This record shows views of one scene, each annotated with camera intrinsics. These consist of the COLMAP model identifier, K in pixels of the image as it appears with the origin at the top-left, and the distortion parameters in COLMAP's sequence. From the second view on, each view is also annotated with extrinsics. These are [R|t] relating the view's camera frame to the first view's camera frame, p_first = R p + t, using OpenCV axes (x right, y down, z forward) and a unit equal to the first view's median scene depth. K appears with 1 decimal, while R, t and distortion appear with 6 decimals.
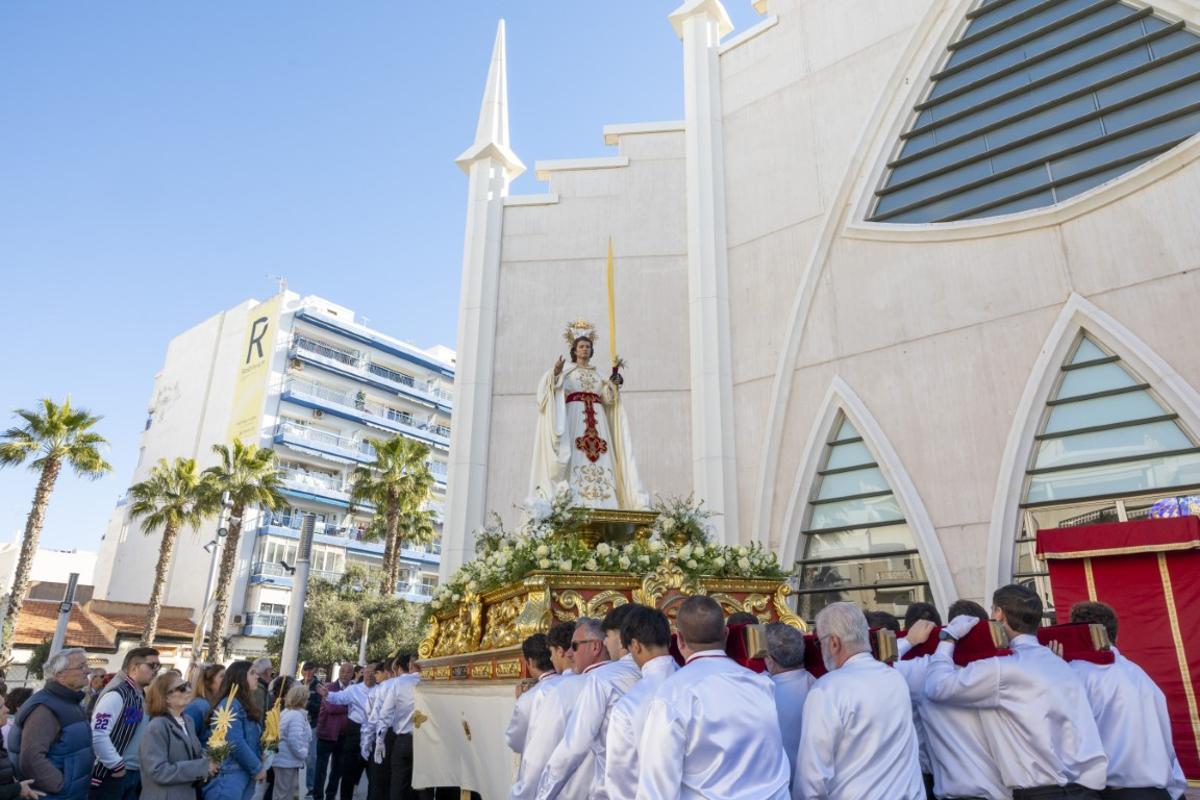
lens RADIAL K [[787.4, 0, 602.1], [0, 787.4, 406.8], [0, 0, 1]] dist [0.003833, -0.008192]
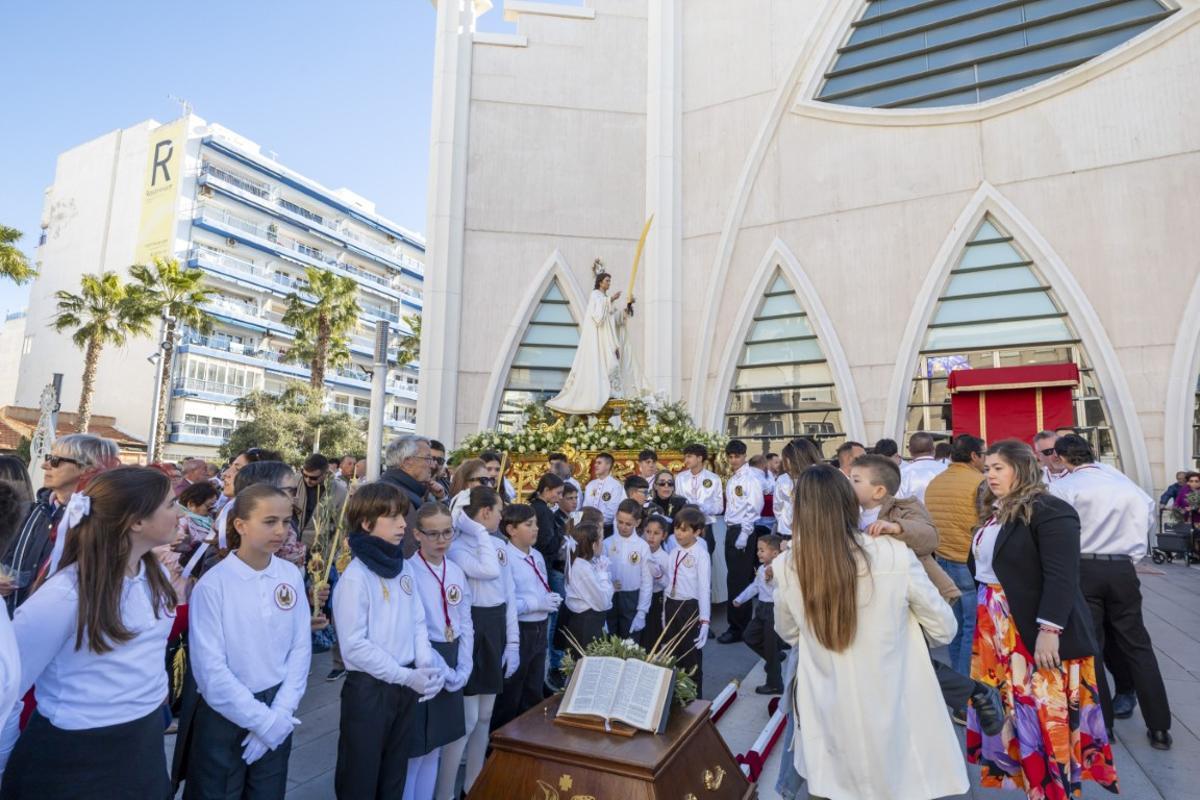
lens RADIAL K [[637.6, 0, 595.9], [0, 637.6, 405.6], [0, 0, 1]] dist [0.002426, -0.003240]
pose [[0.976234, 0.030882, 0.214506, -0.137552], [-0.075494, 0.976258, 0.203028, 0.028277], [-0.203144, -0.214397, 0.955388, 0.073113]]
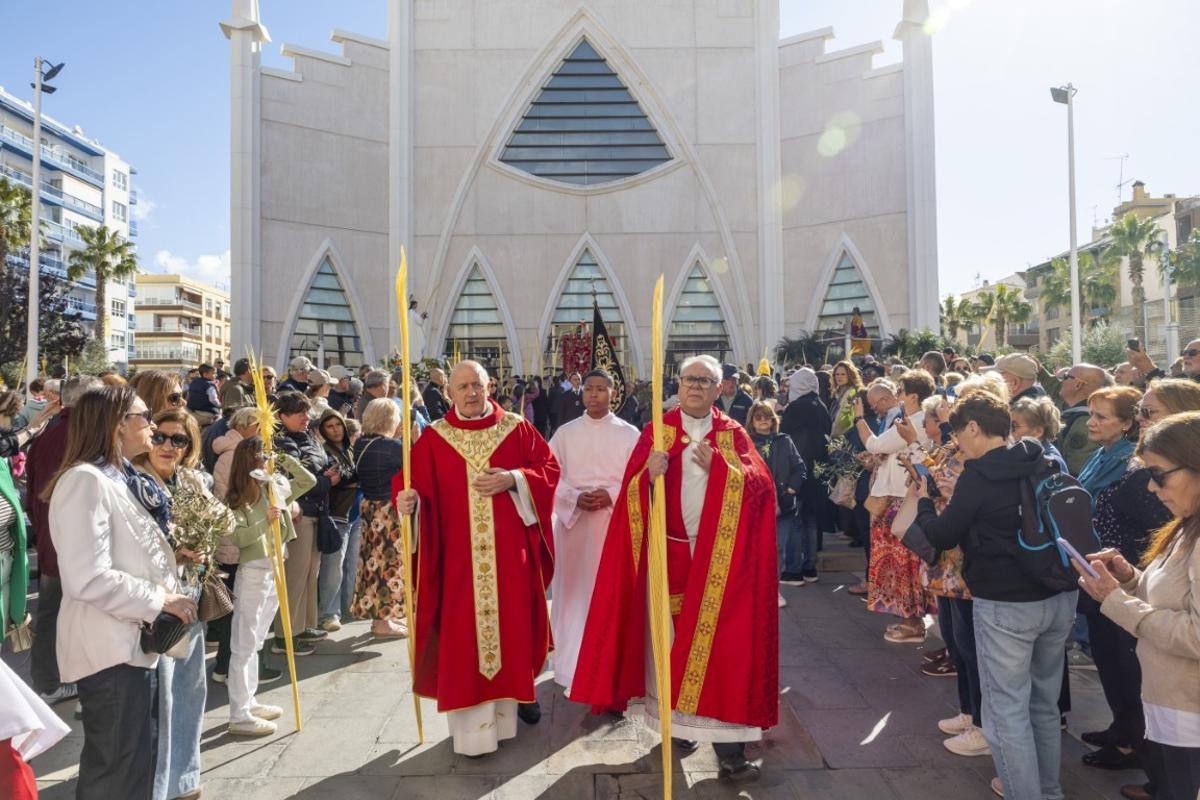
lens RADIAL K [[787.4, 0, 599.8], [0, 787.4, 400.5], [0, 0, 1]] dist [0.003833, -0.008192]
pose [[0.760419, -0.007445, 0.649390, -0.599163], [-0.201639, 0.947809, 0.246981, -0.178414], [-0.617336, -0.318752, 0.719231, -0.569854]]
